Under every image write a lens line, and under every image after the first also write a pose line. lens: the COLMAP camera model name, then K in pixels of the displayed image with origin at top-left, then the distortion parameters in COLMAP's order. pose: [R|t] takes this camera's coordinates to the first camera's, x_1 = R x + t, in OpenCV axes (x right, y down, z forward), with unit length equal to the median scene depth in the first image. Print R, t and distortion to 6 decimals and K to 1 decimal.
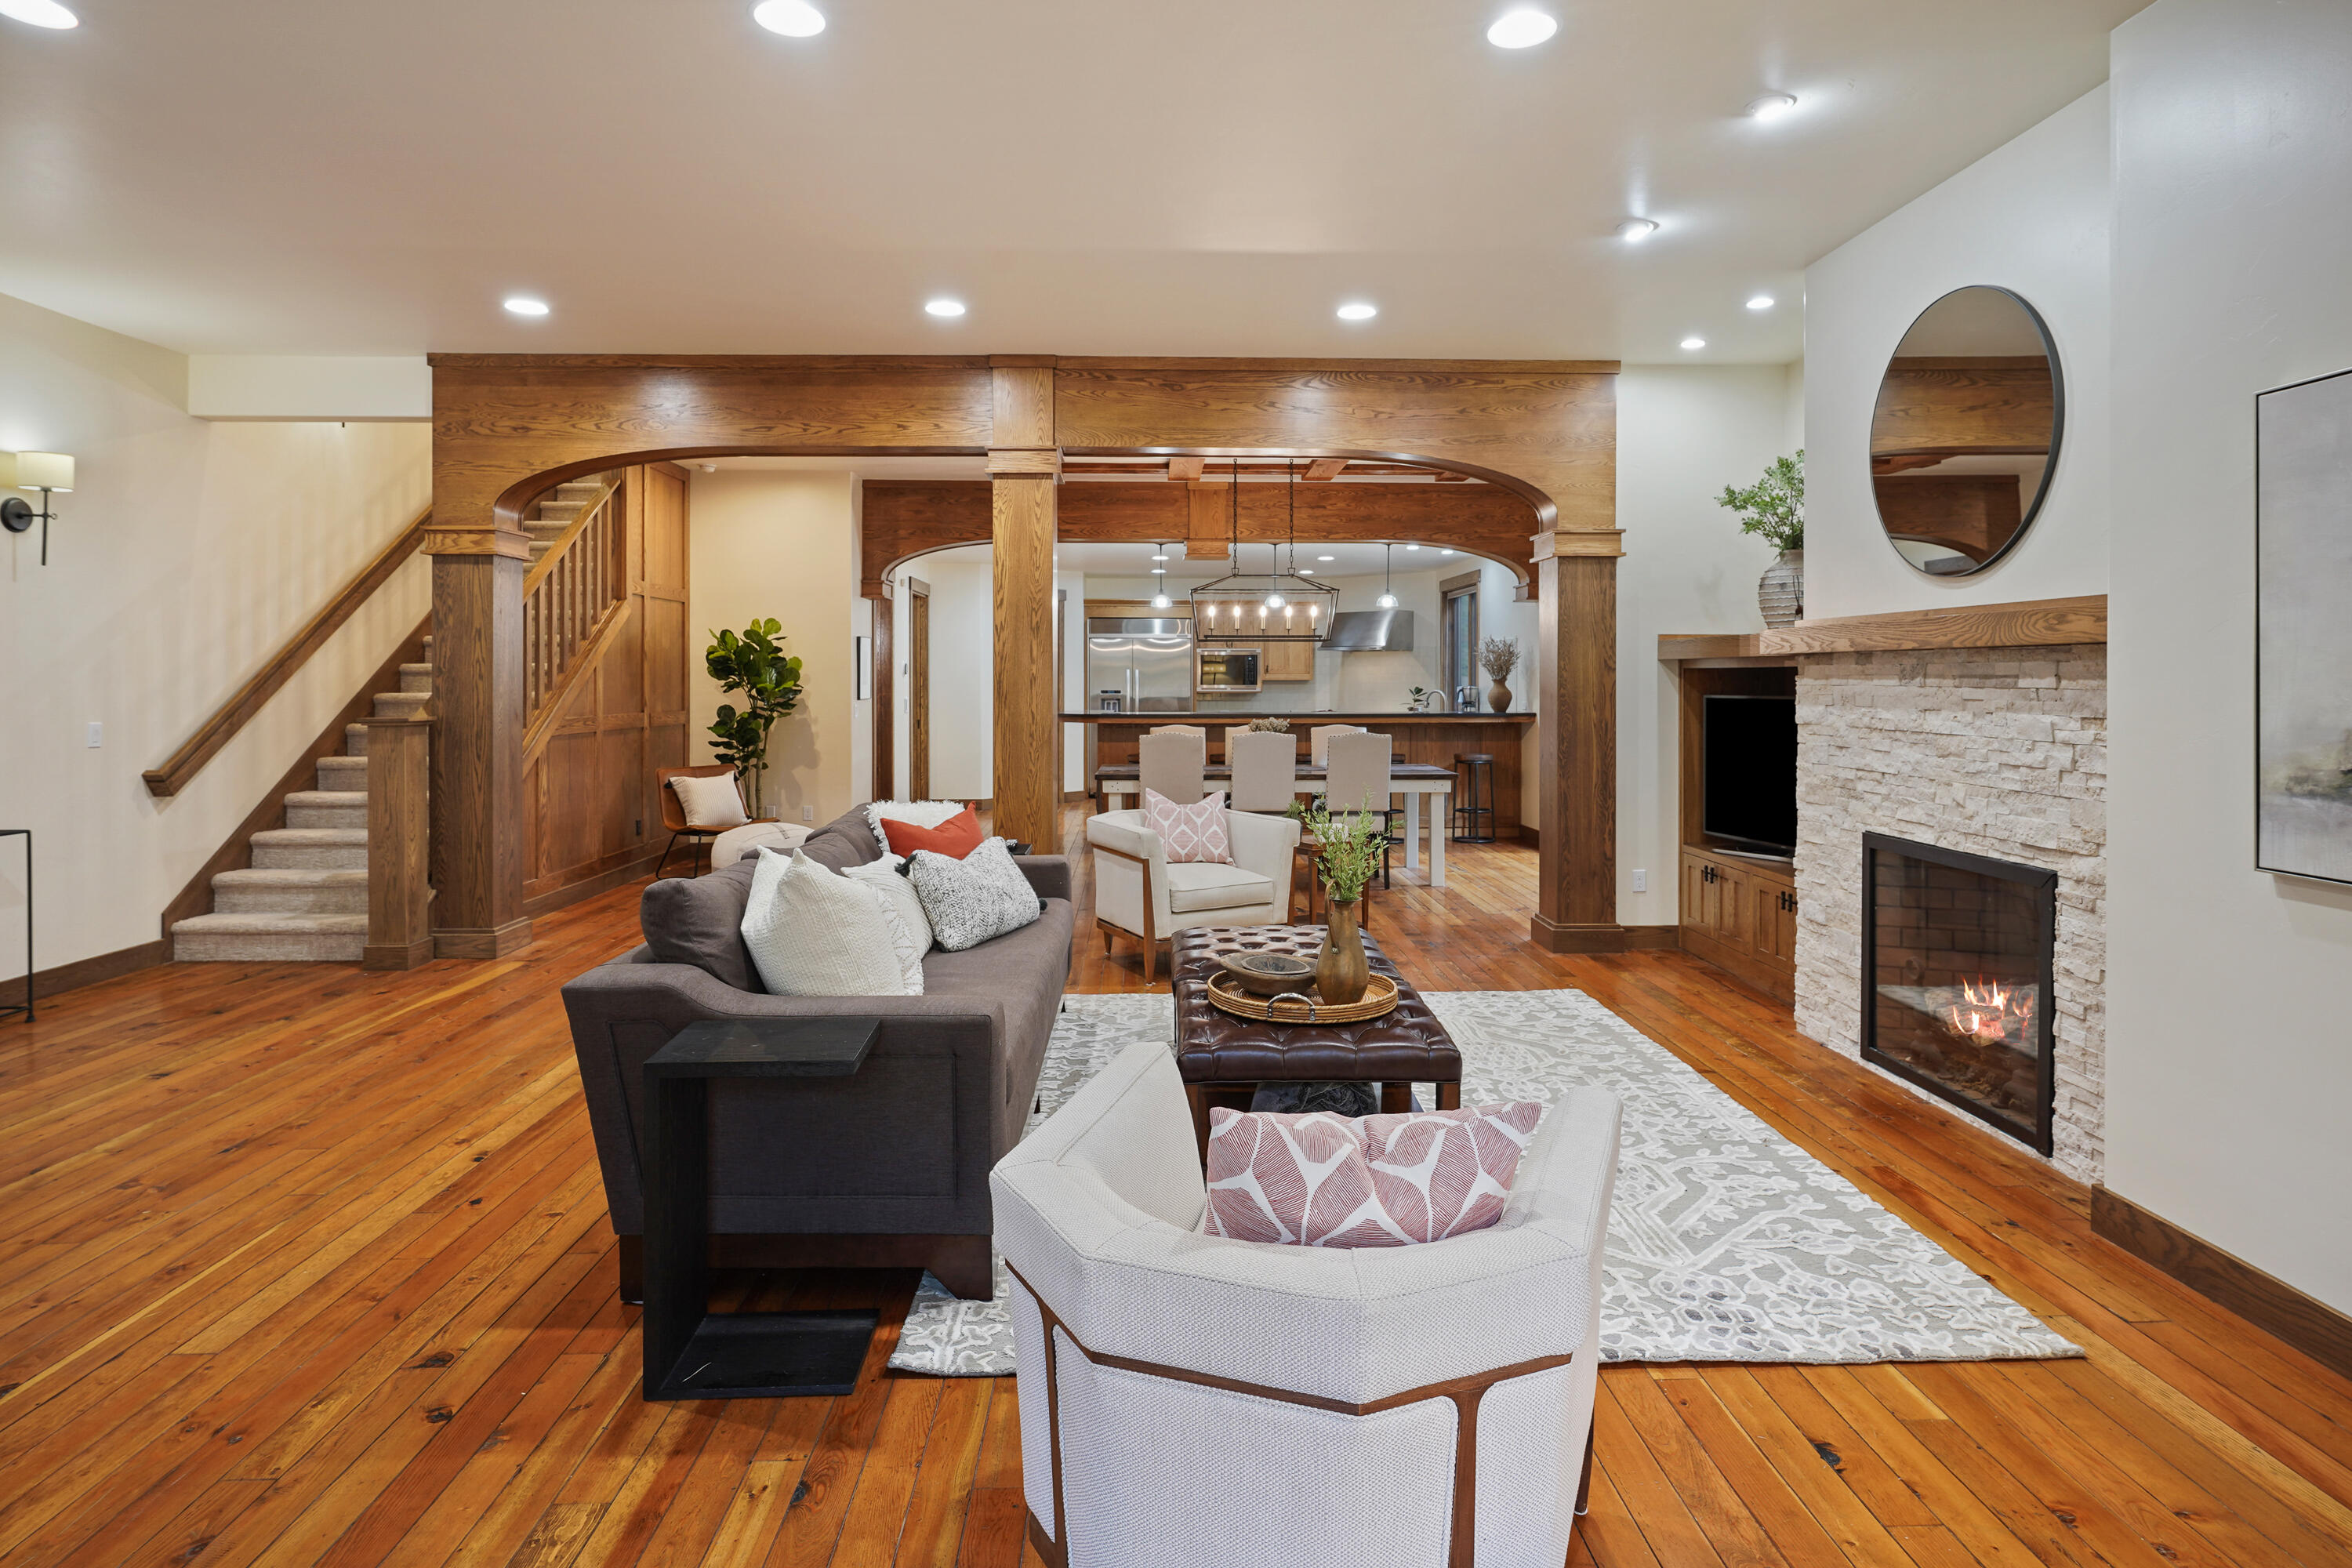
lens RADIAL K [[1264.8, 0, 1174.6], [0, 1264.8, 680.9], [0, 0, 1]] dist [-0.001750, 0.000280]
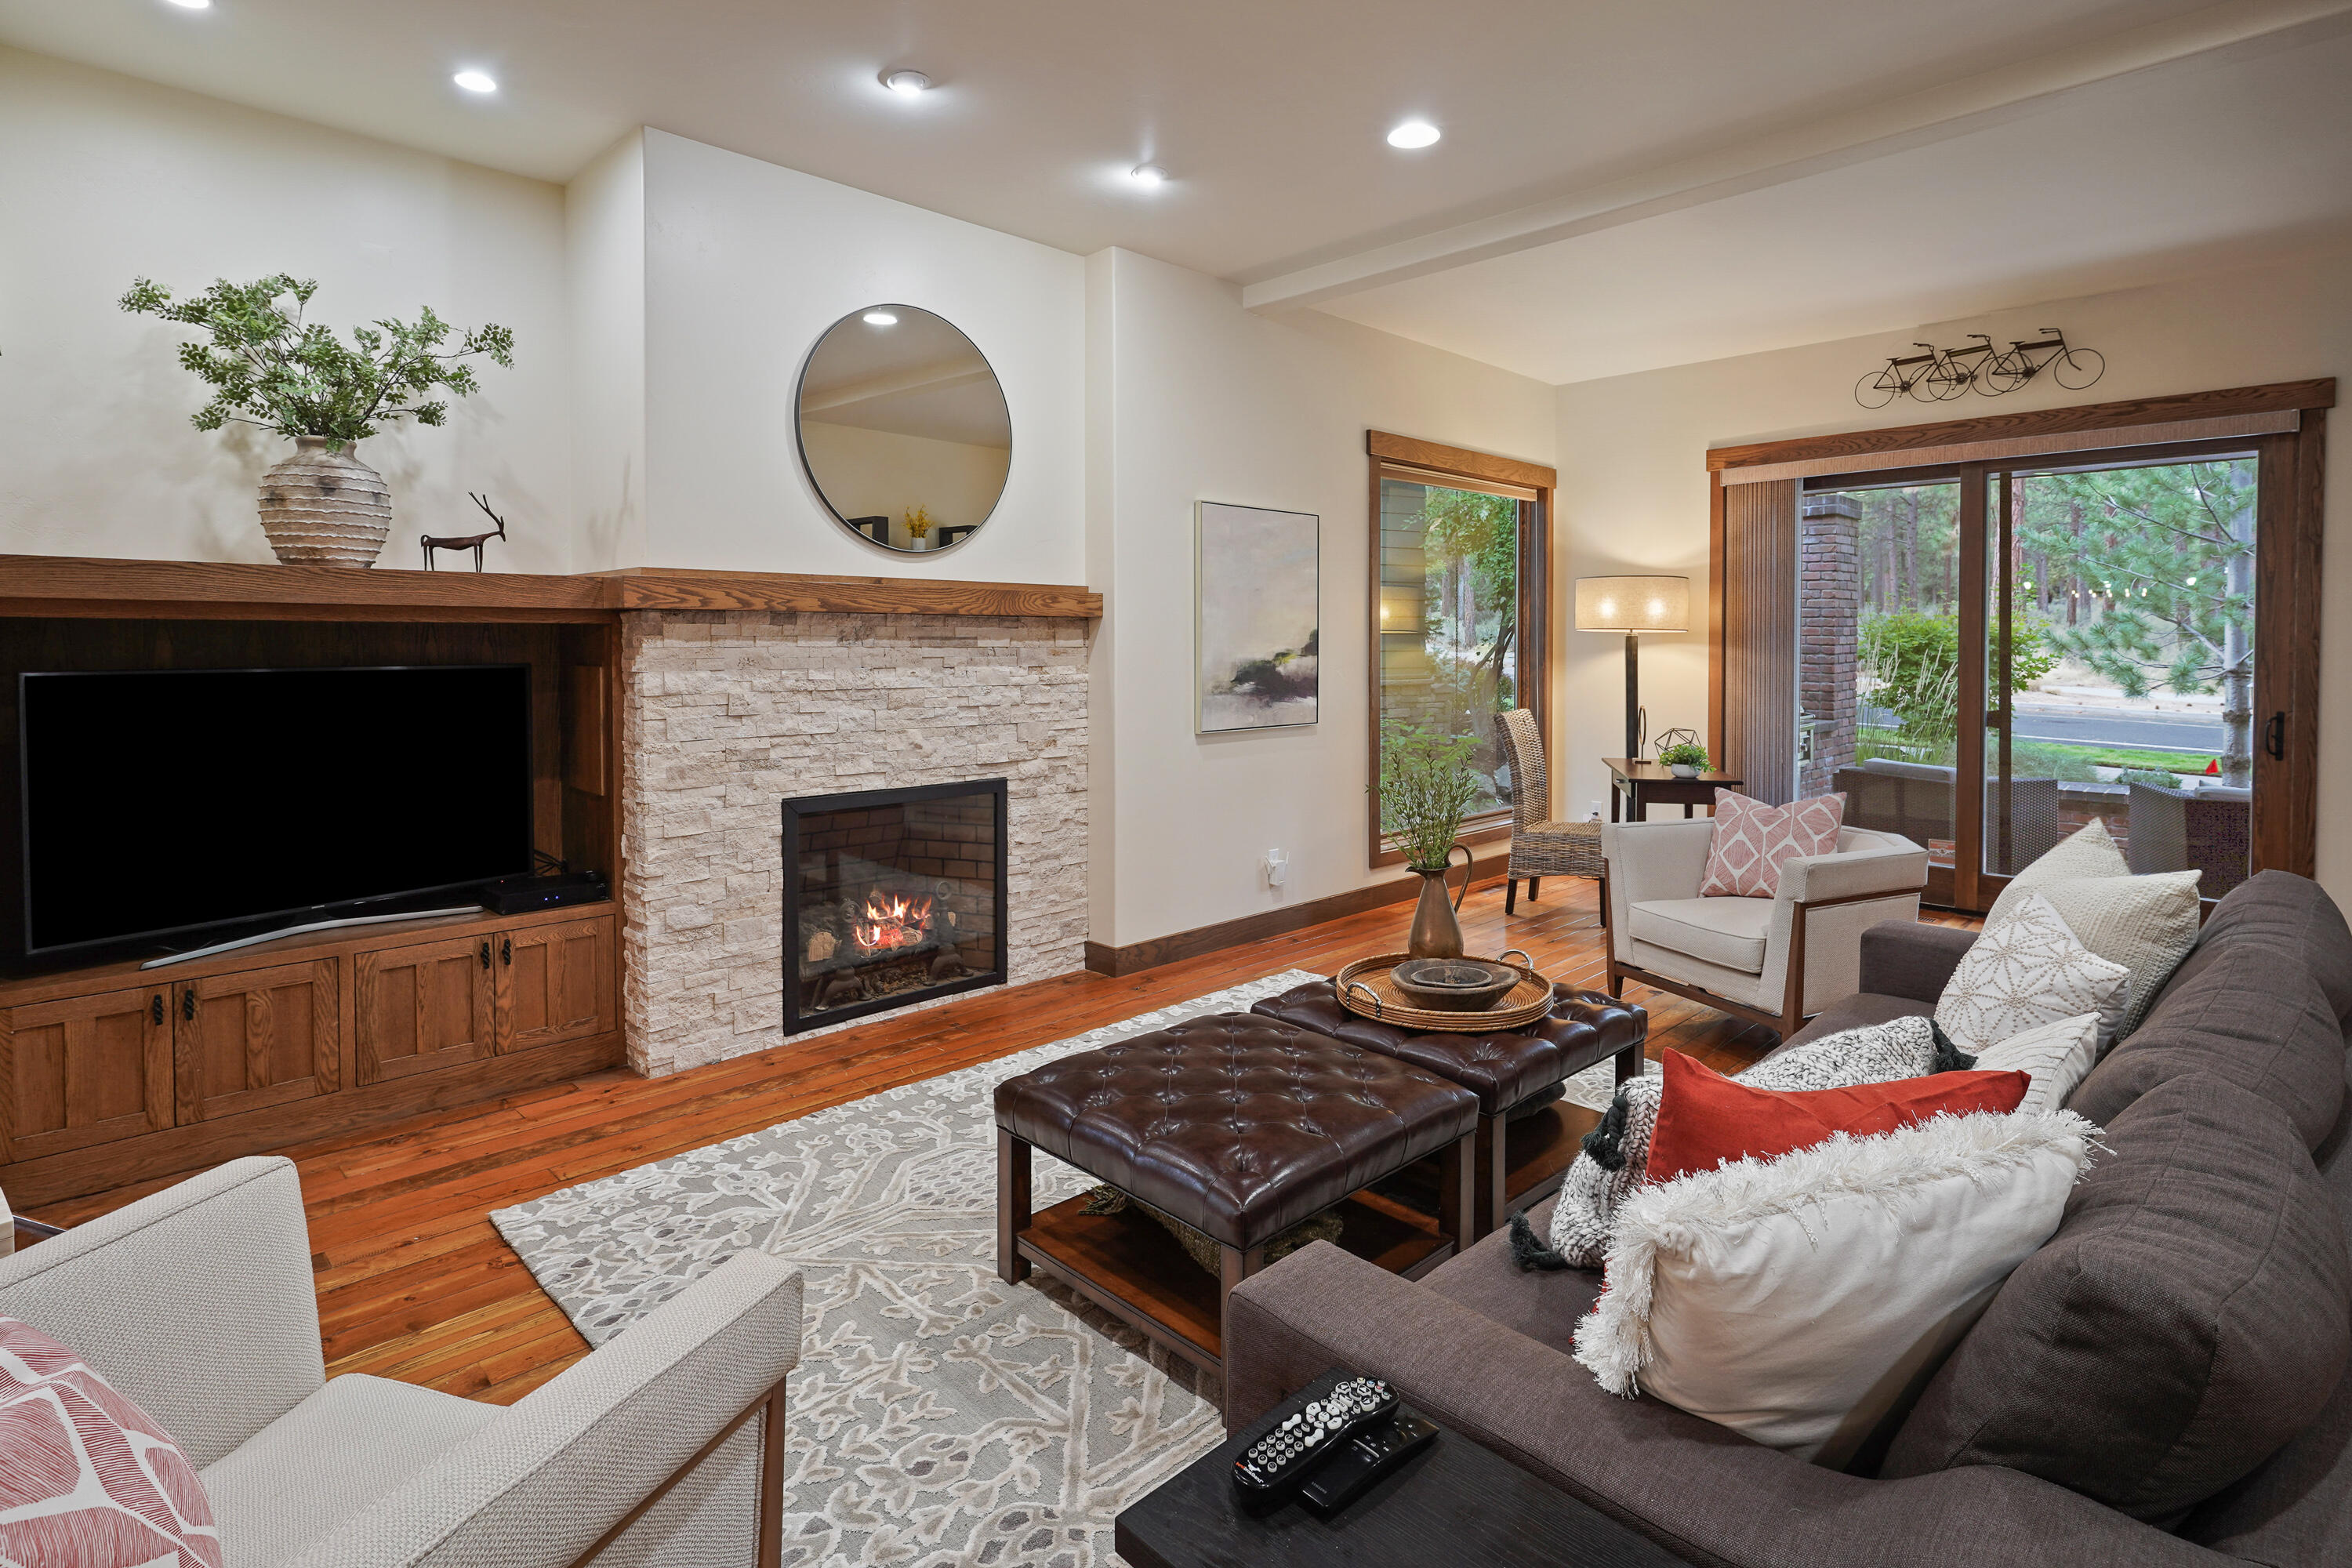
lens RADIAL K [[1171.5, 0, 1186.1], [0, 1171.5, 666.9], [0, 0, 1]] dist [-0.013151, 0.008980]
pose [[-0.686160, -0.017100, 0.727249, -0.214330], [0.000463, 0.999713, 0.023943, -0.001632], [-0.727450, 0.016765, -0.685956, 0.974560]]
